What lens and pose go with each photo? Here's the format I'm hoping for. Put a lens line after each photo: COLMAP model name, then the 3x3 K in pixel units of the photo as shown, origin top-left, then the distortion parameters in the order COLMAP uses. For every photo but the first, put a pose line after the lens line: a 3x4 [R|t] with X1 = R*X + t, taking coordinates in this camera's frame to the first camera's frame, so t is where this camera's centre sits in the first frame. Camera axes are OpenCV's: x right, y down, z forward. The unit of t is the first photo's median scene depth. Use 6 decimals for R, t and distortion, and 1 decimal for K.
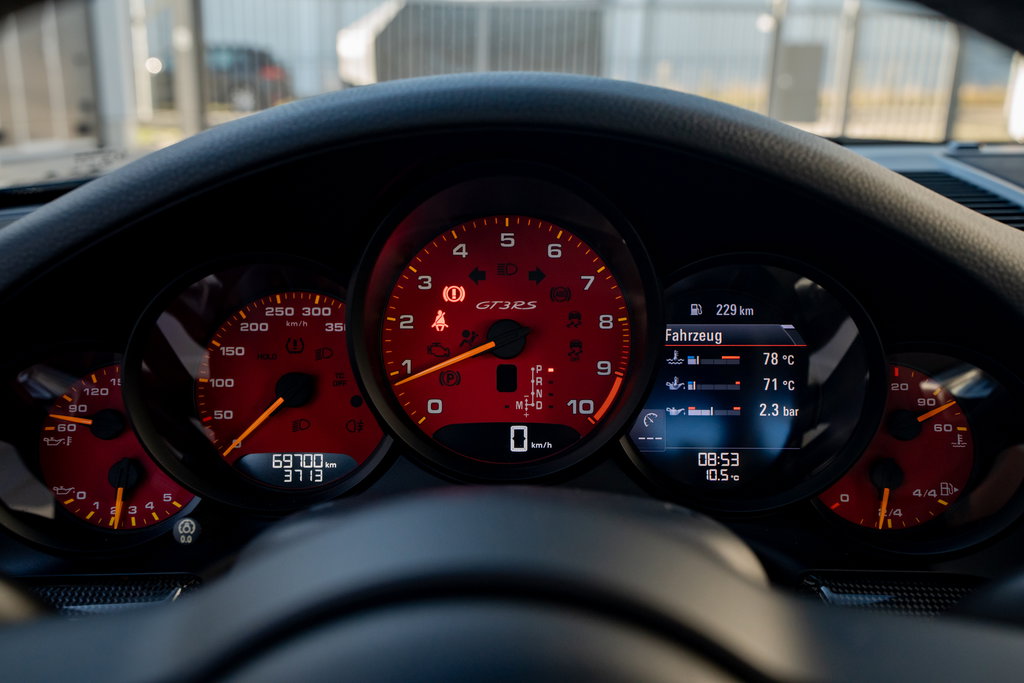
lens RADIAL K [[972.1, 0, 512.0], [0, 972.1, 341.5], [0, 0, 1]] dist [0.066368, 0.009725]
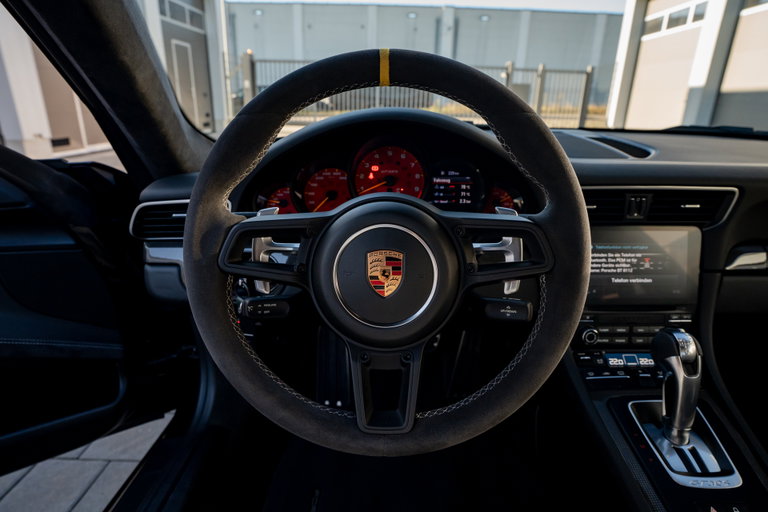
lens RADIAL K [[435.4, 0, 384.0], [0, 435.4, 256.0], [0, 0, 1]] dist [-0.065169, 0.033874]
pose [[0.999869, 0.000988, -0.016142, -0.000432], [0.000415, 0.996236, 0.086679, 0.132621], [0.016167, -0.086675, 0.996105, -0.615735]]
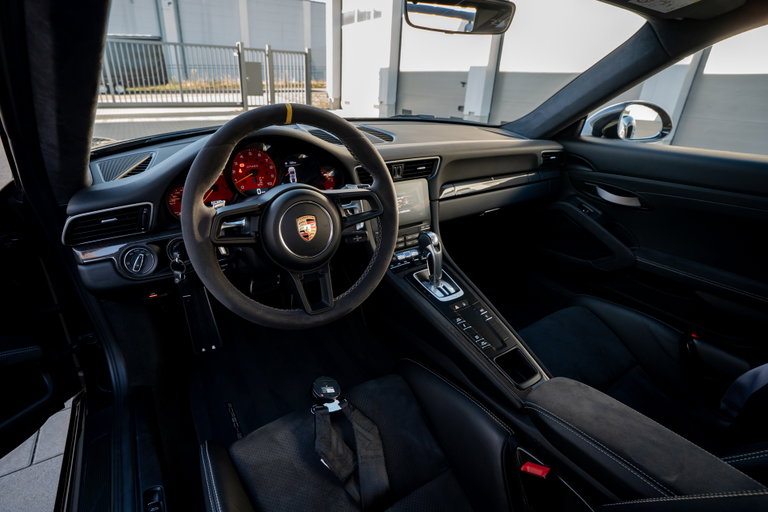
lens RADIAL K [[380.1, 0, 370.3], [0, 380.1, 248.2], [0, 0, 1]] dist [-0.061348, -0.000109]
pose [[0.846022, -0.210025, 0.490037, -0.551662], [0.119933, 0.970552, 0.208912, 0.042983], [-0.519484, -0.117972, 0.846298, -1.094170]]
